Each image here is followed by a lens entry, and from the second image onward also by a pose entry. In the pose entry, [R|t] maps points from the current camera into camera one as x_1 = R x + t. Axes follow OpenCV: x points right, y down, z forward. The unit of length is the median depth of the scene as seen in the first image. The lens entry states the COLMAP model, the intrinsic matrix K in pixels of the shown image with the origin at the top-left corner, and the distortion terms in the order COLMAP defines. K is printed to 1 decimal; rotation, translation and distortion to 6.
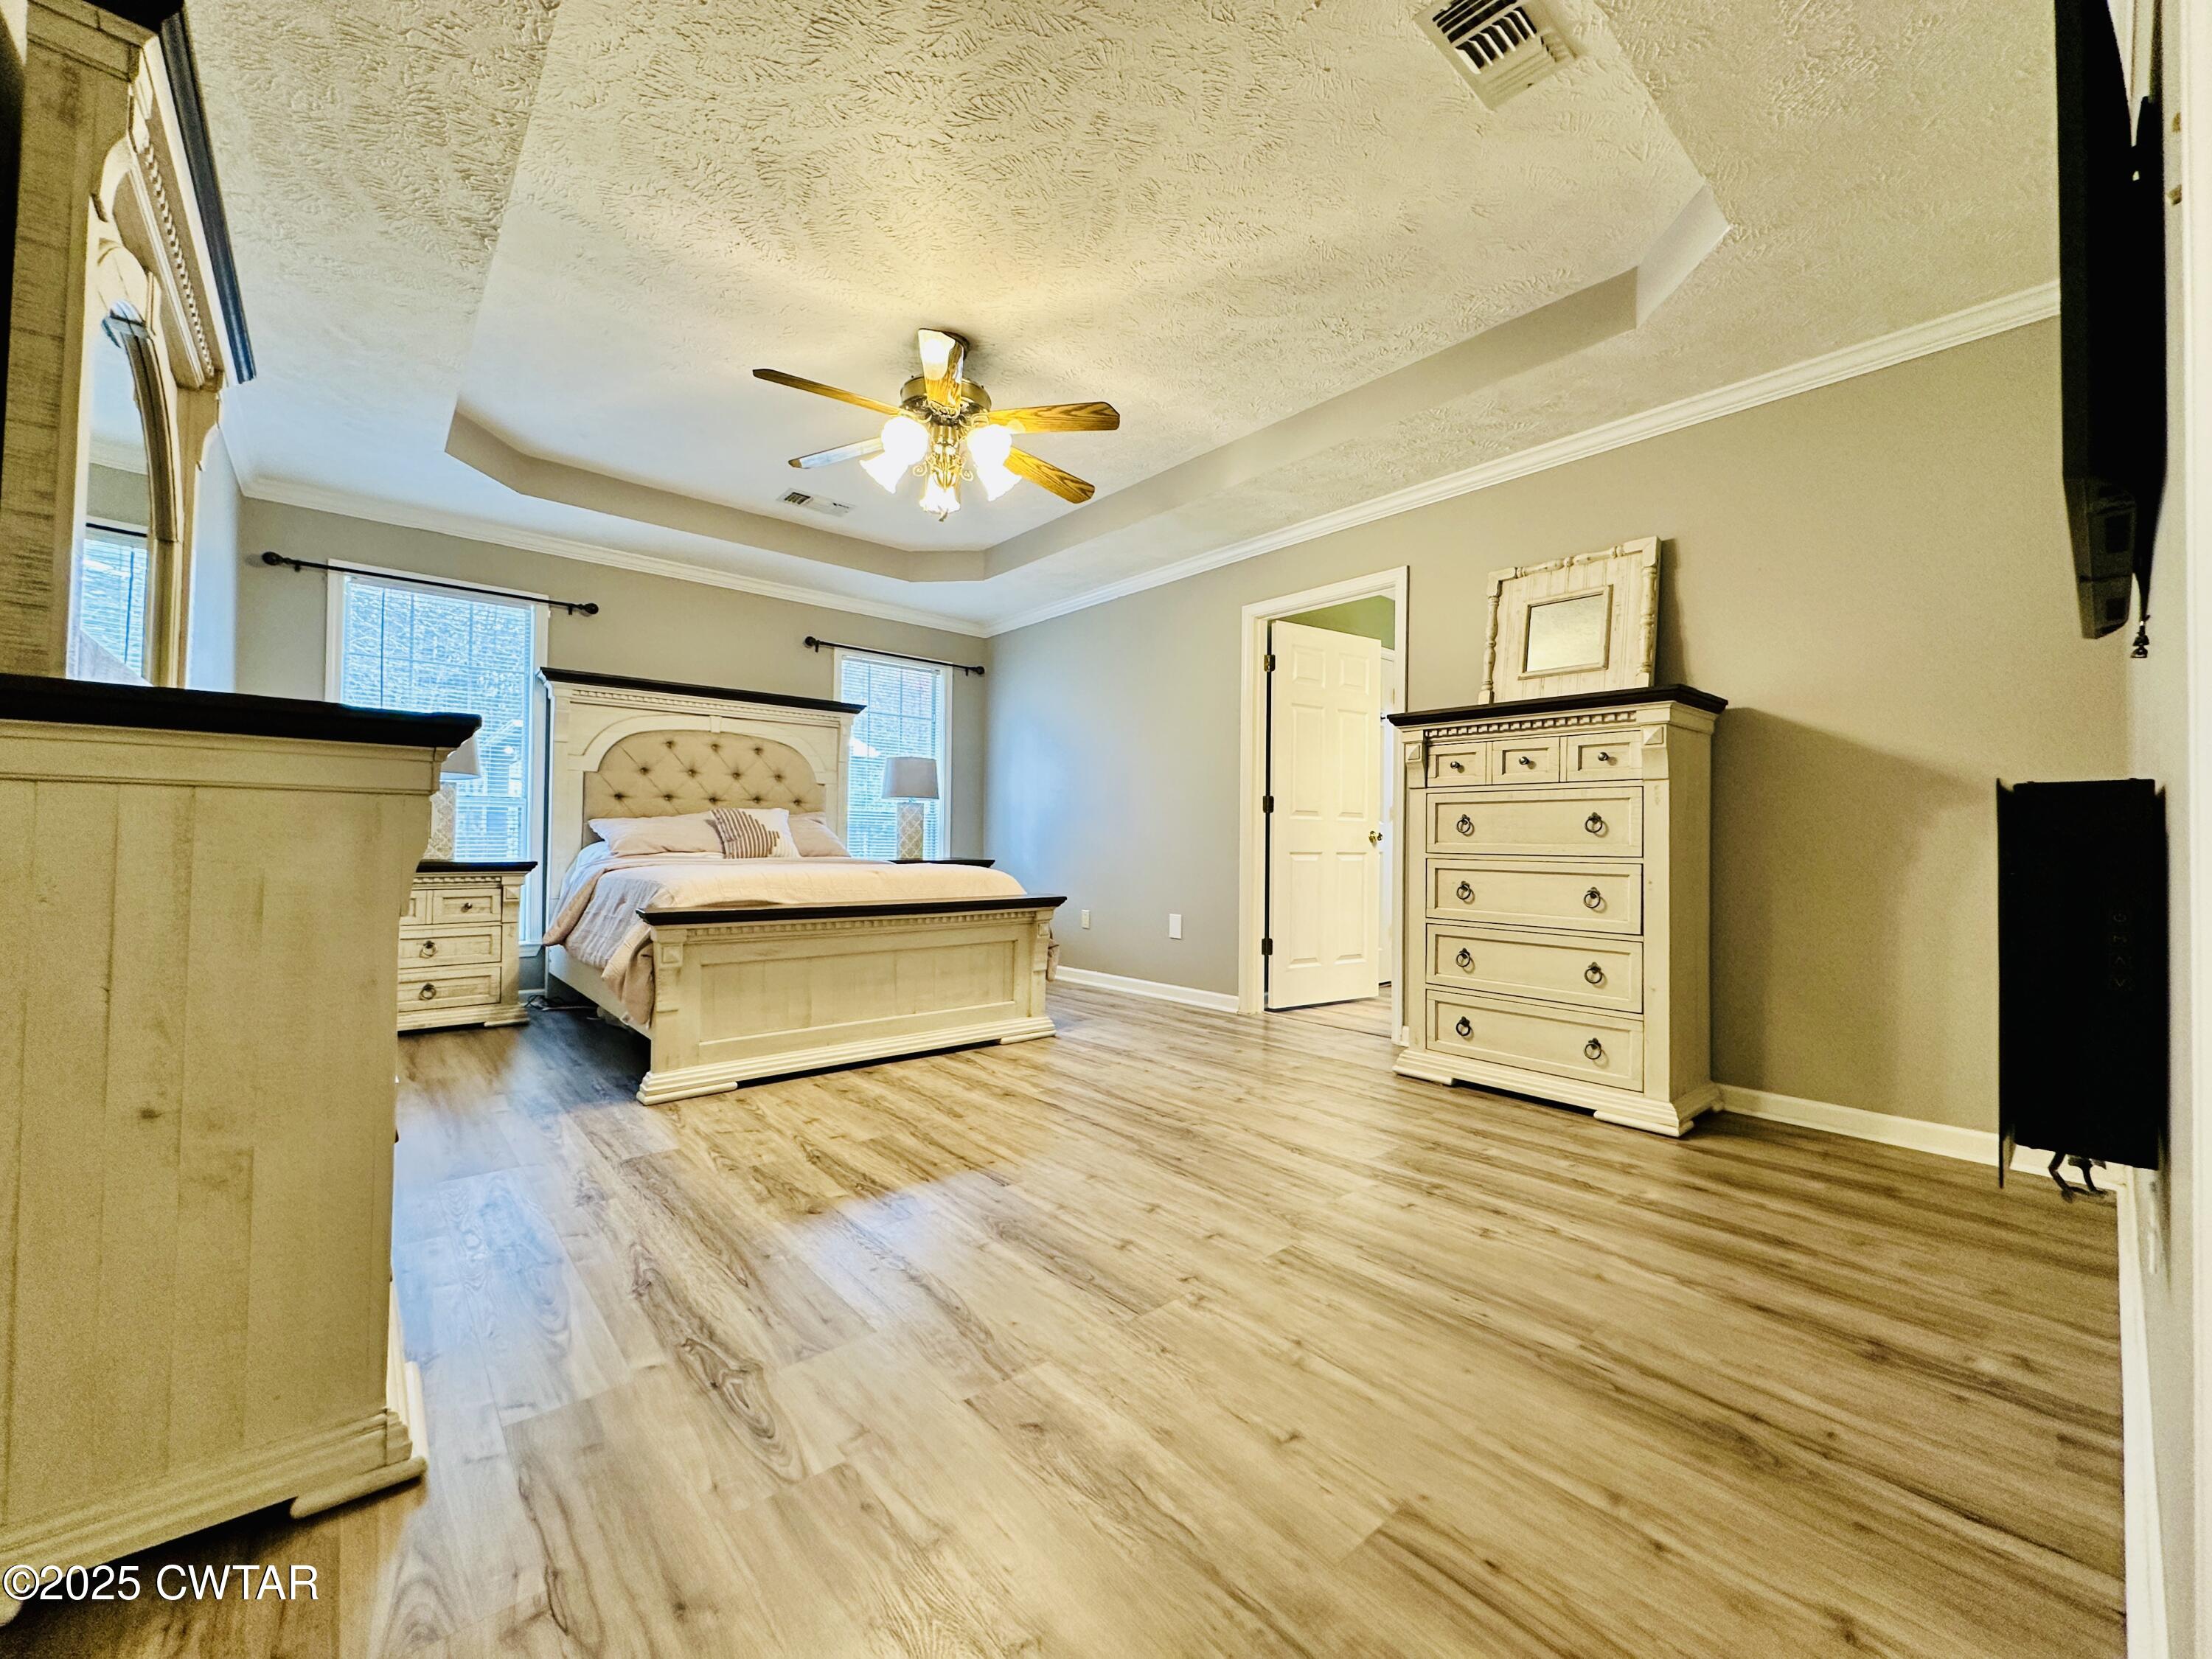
lens RADIAL K [[881.1, 0, 1105.1], [0, 881.1, 829.6], [0, 0, 1]] dist [-0.004980, 0.001191]
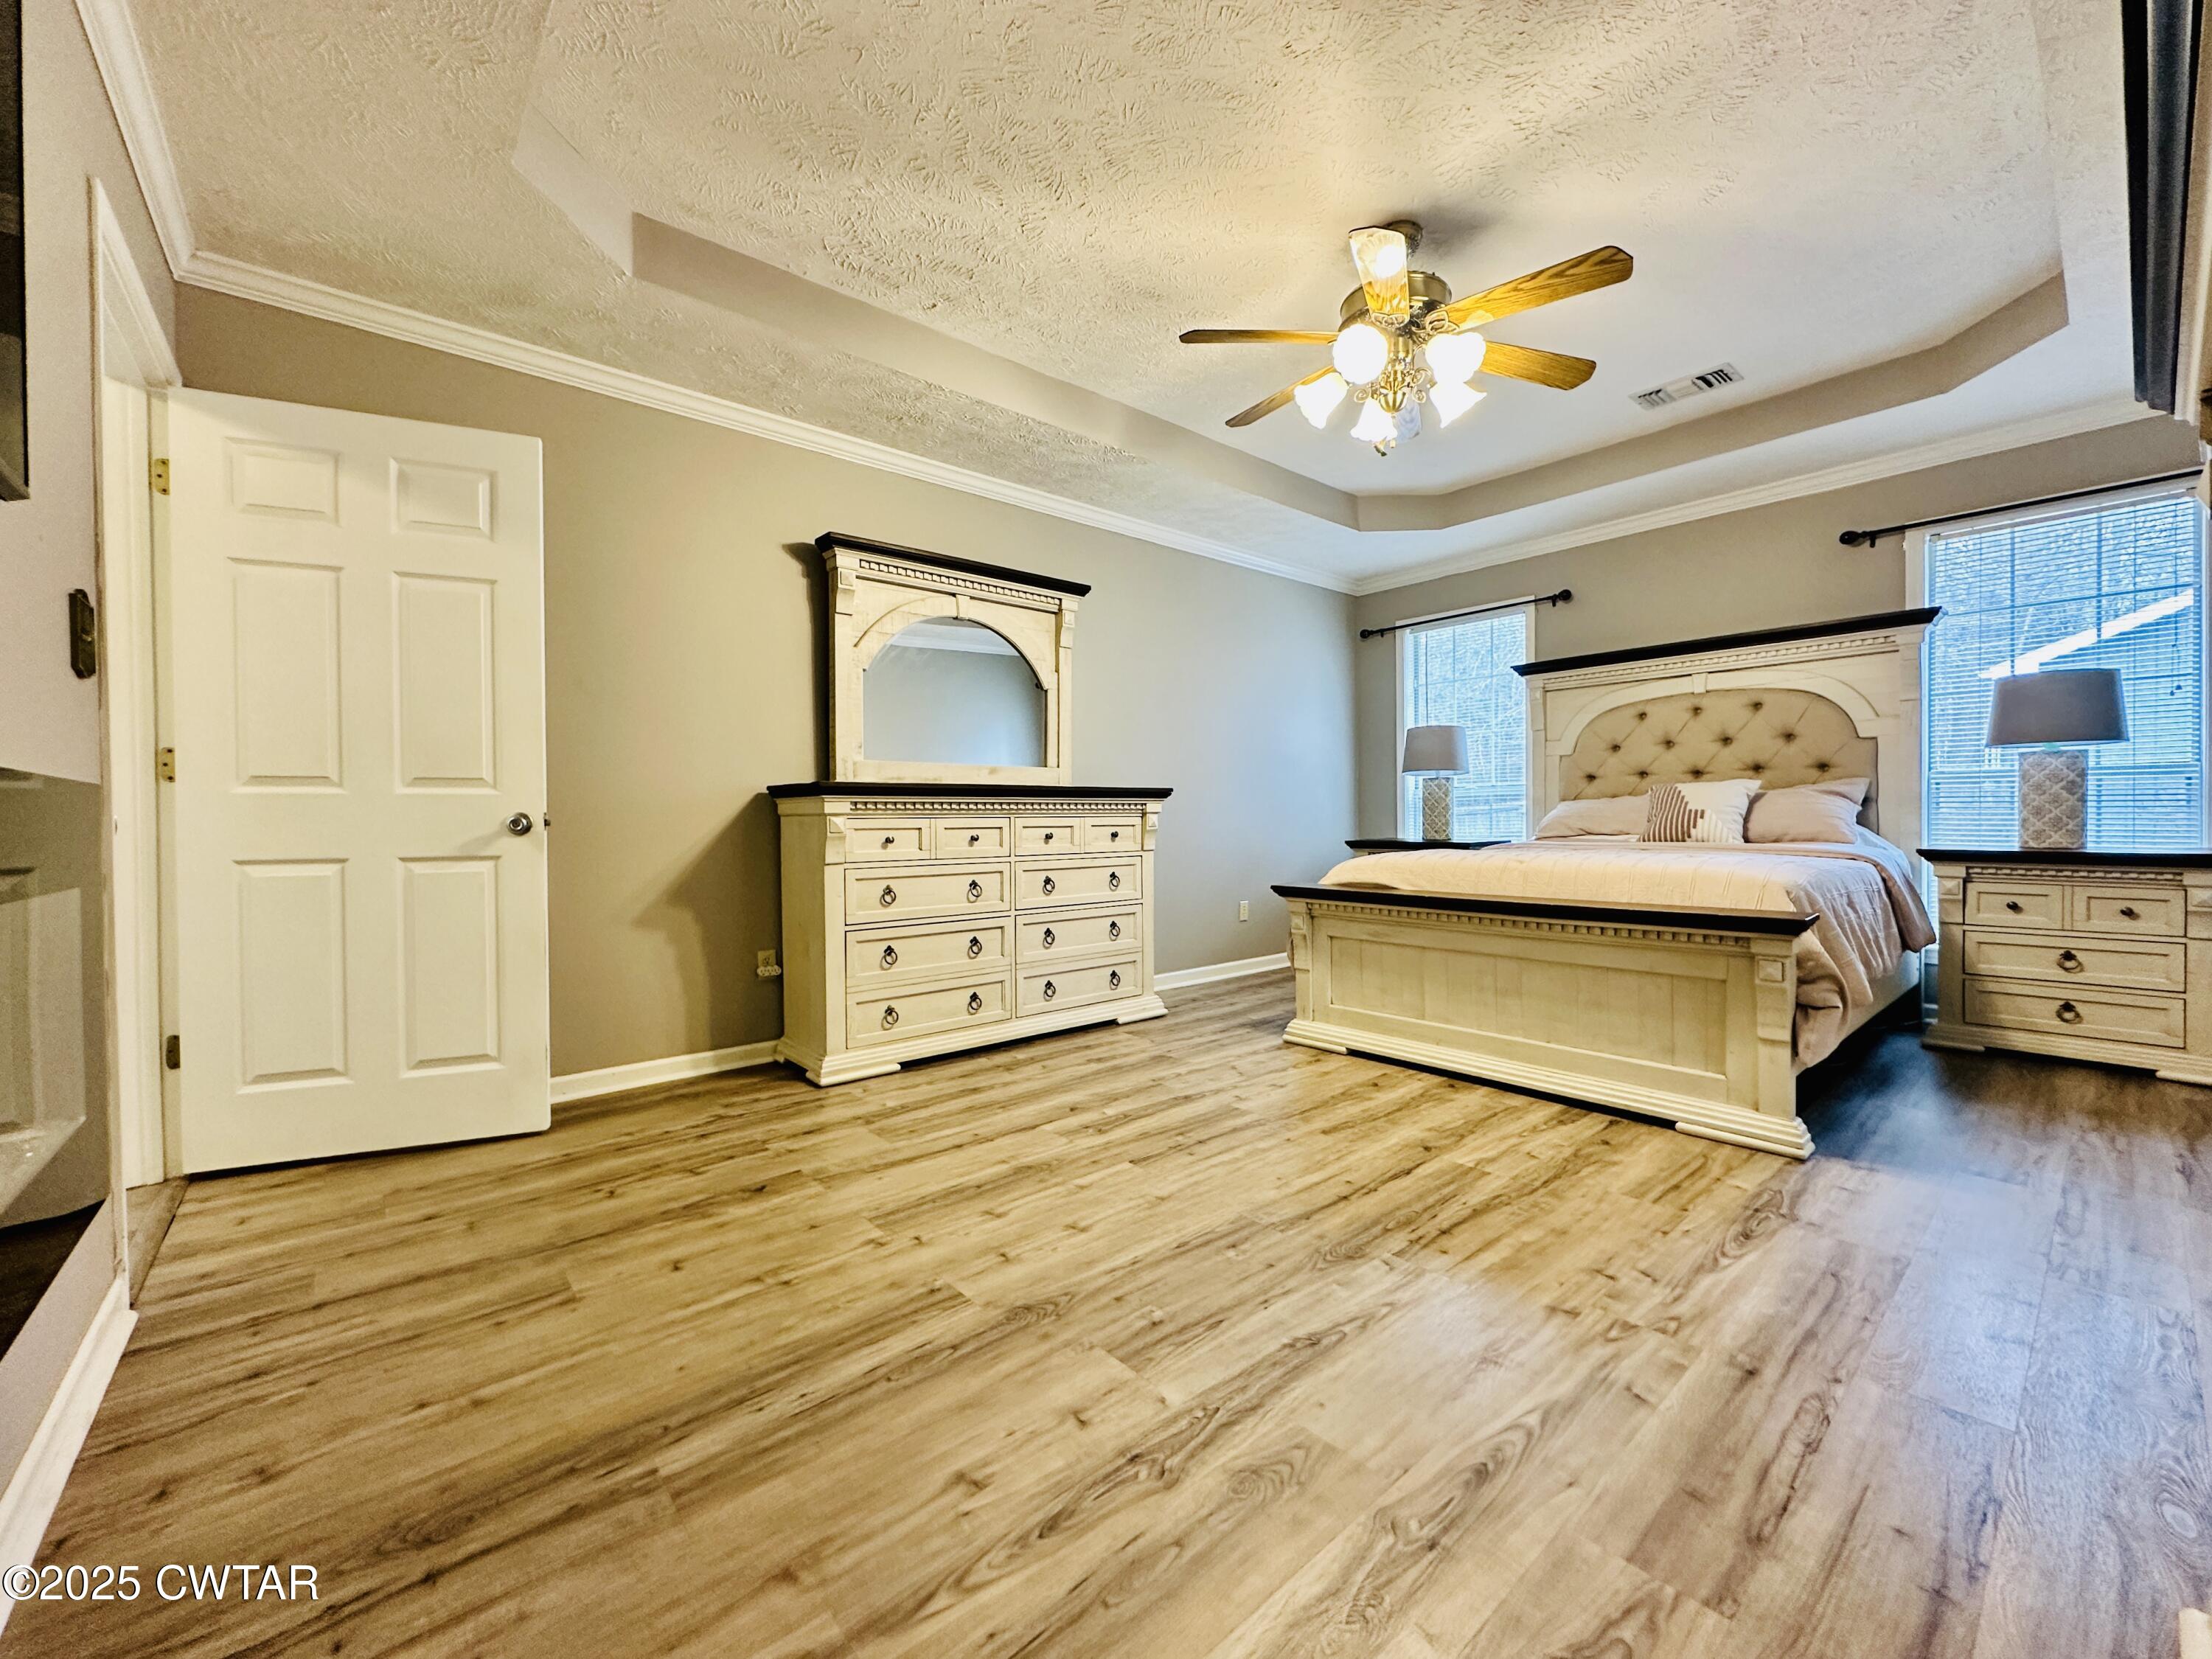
lens RADIAL K [[881.1, 0, 1107.5], [0, 881.1, 830.4], [0, 0, 1]] dist [-0.004980, 0.001191]
pose [[-0.005133, 0.003108, -0.999982, 0.648437], [0.025747, 0.999664, 0.002974, 0.006495], [0.999655, -0.025732, -0.005212, 0.693619]]
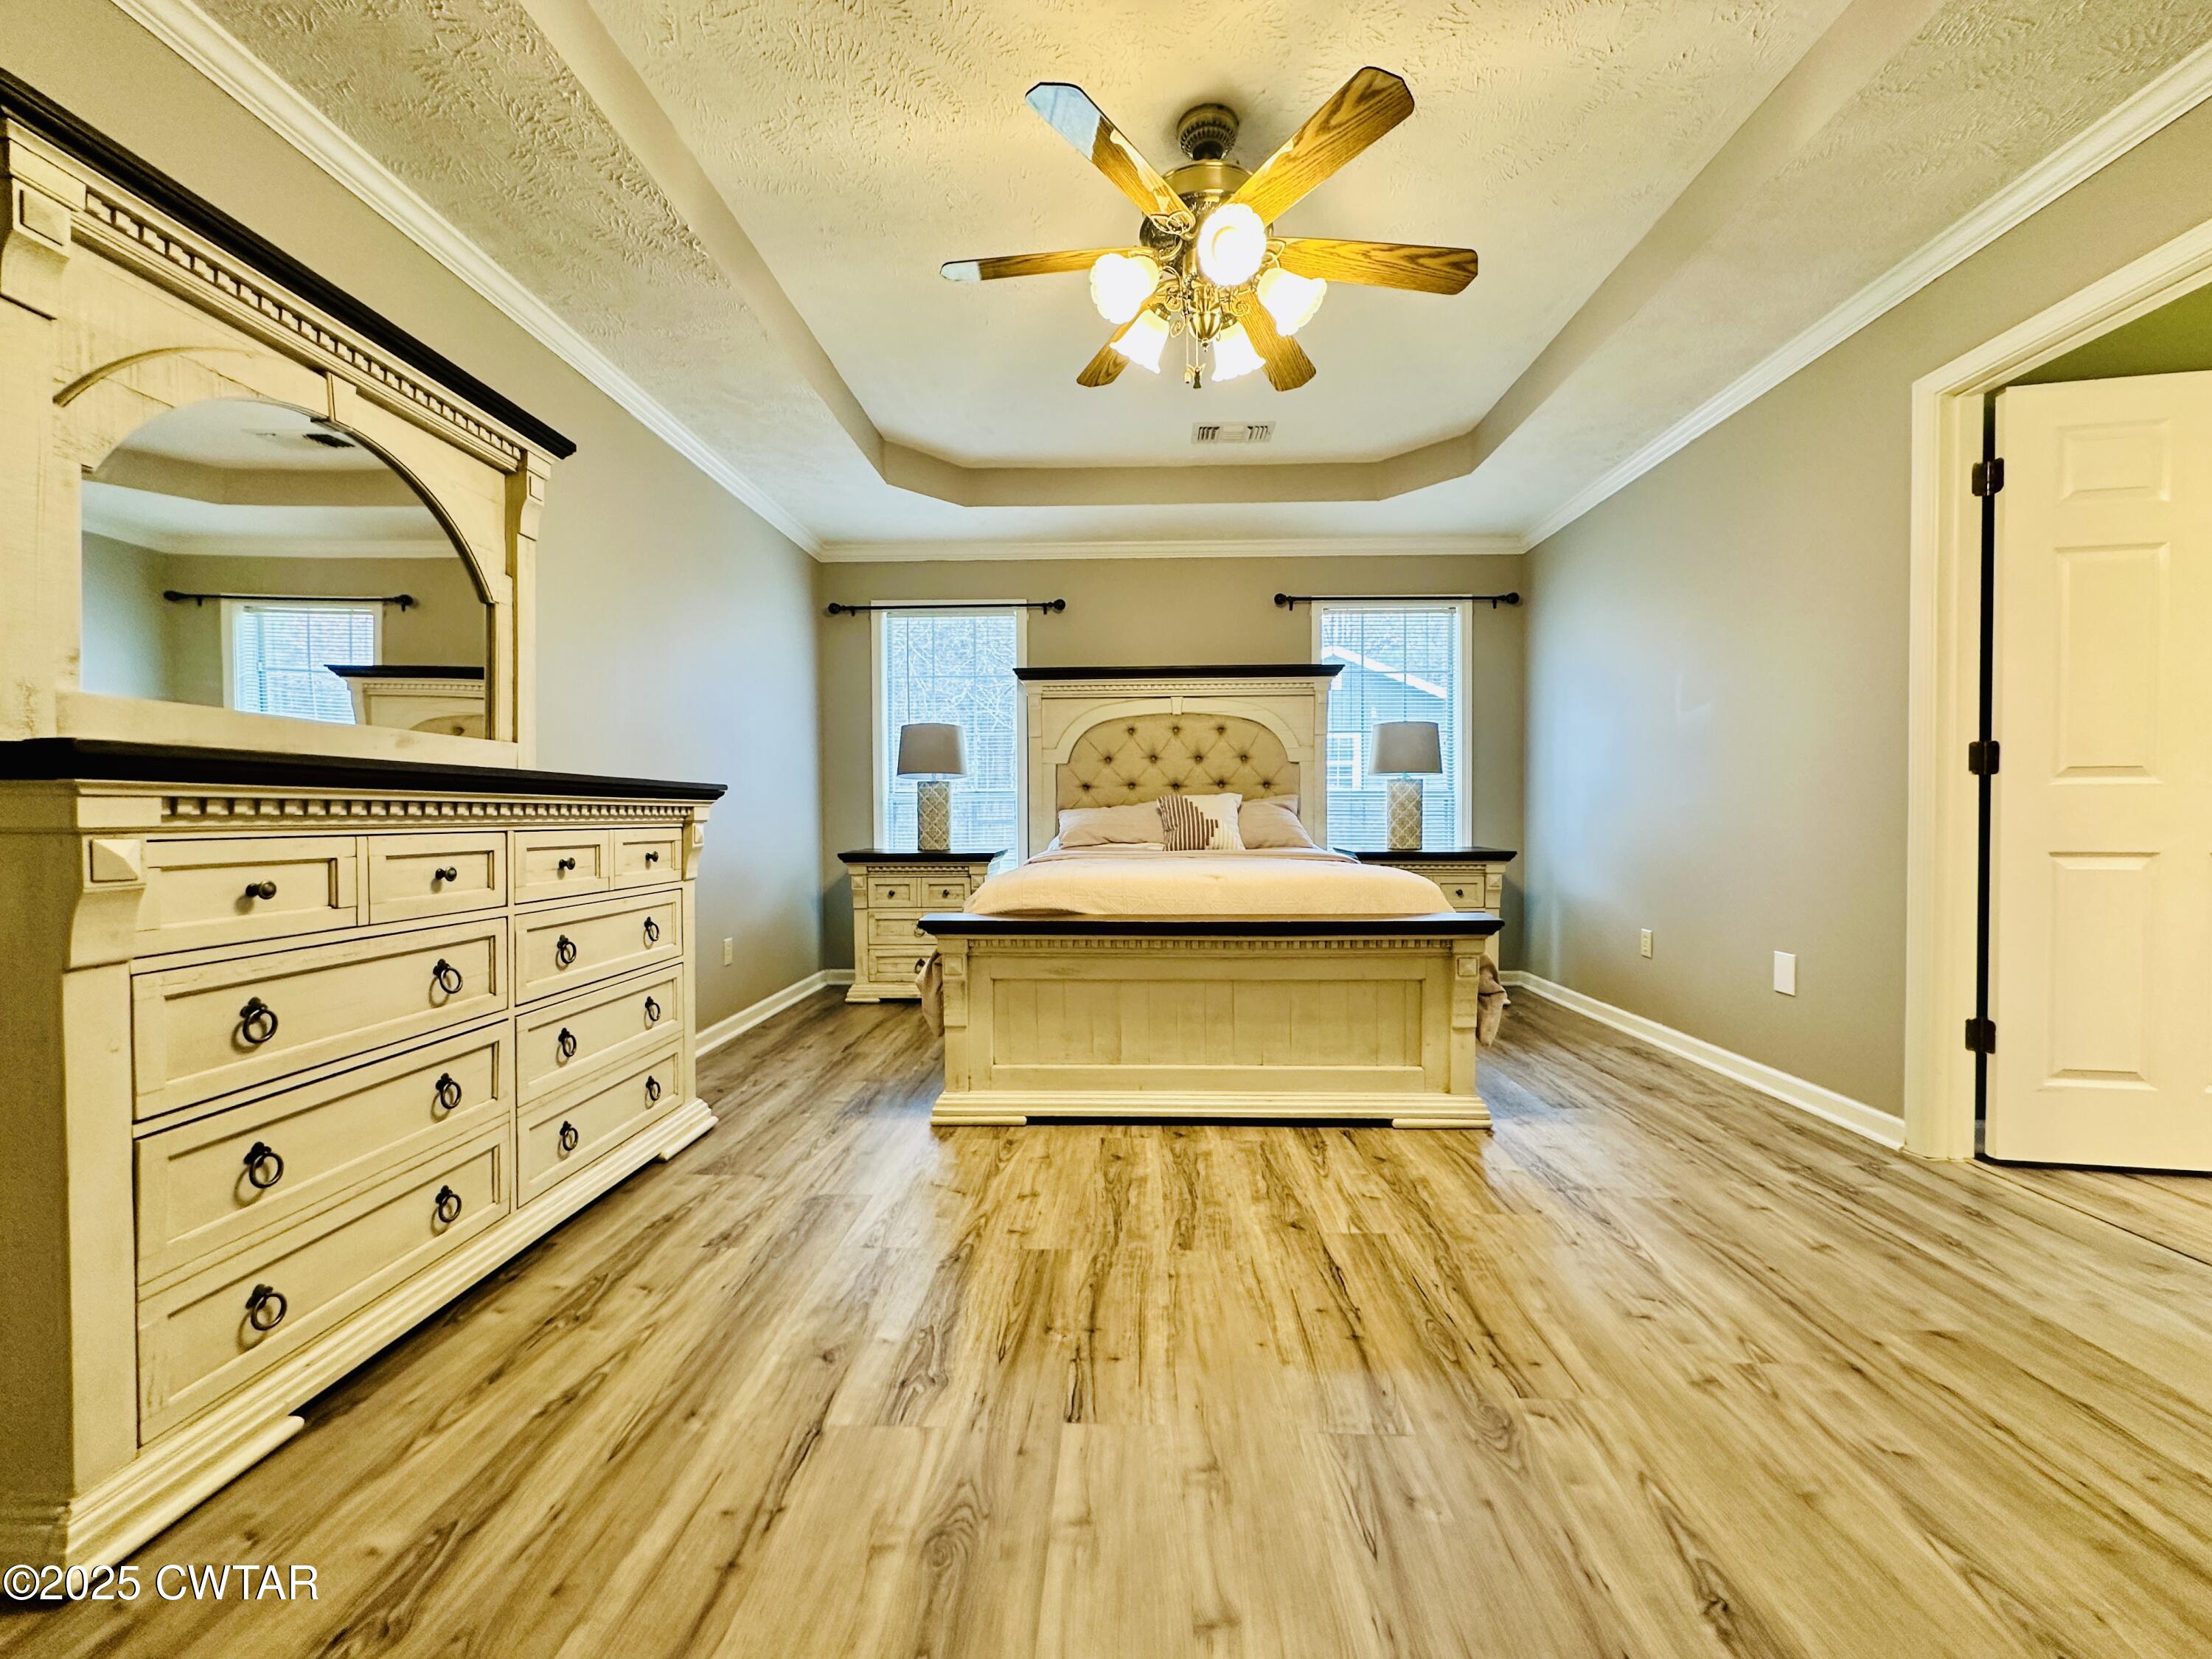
lens RADIAL K [[881.1, 0, 1107.2], [0, 881.1, 830.3], [0, 0, 1]] dist [-0.004980, 0.001191]
pose [[0.734781, -0.001893, -0.678302, 0.225992], [0.023053, 0.999488, 0.022184, -0.014612], [0.677913, -0.031937, 0.734449, 0.407097]]
